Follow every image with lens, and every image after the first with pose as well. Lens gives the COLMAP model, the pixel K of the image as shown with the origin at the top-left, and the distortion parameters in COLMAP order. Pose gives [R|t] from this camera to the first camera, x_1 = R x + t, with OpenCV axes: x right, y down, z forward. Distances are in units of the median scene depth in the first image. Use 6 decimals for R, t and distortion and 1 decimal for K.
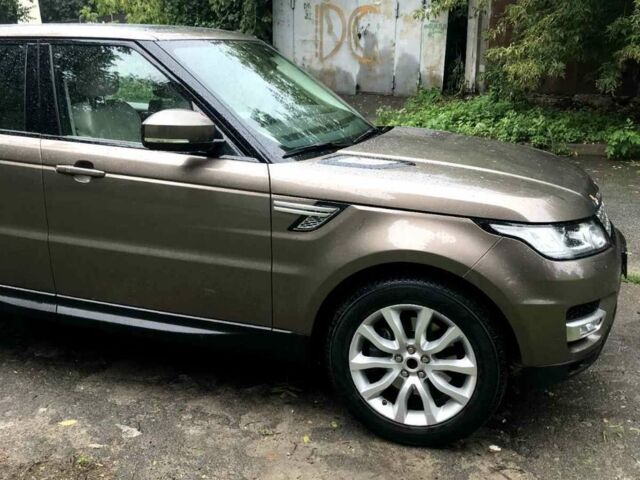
lens RADIAL K [[717.7, 0, 320.0], [0, 717.7, 240.0], [0, 0, 1]] dist [0.079303, -0.215822]
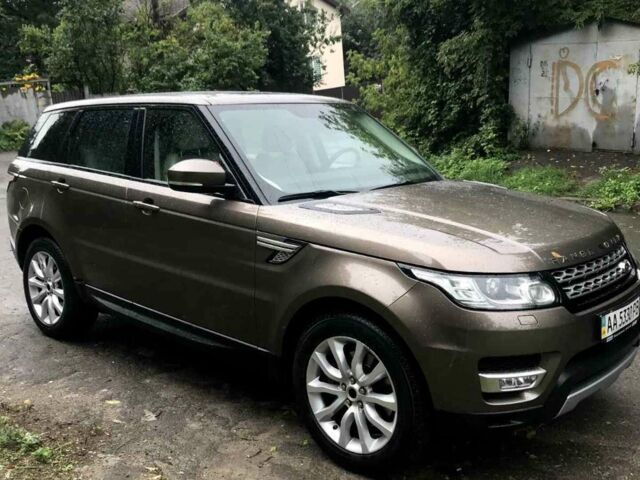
lens RADIAL K [[717.7, 0, 320.0], [0, 717.7, 240.0], [0, 0, 1]] dist [0.079303, -0.215822]
pose [[0.905643, 0.062430, -0.419420, 0.511308], [-0.094632, 0.993914, -0.056395, 0.007758], [0.413346, 0.090765, 0.906039, -0.024224]]
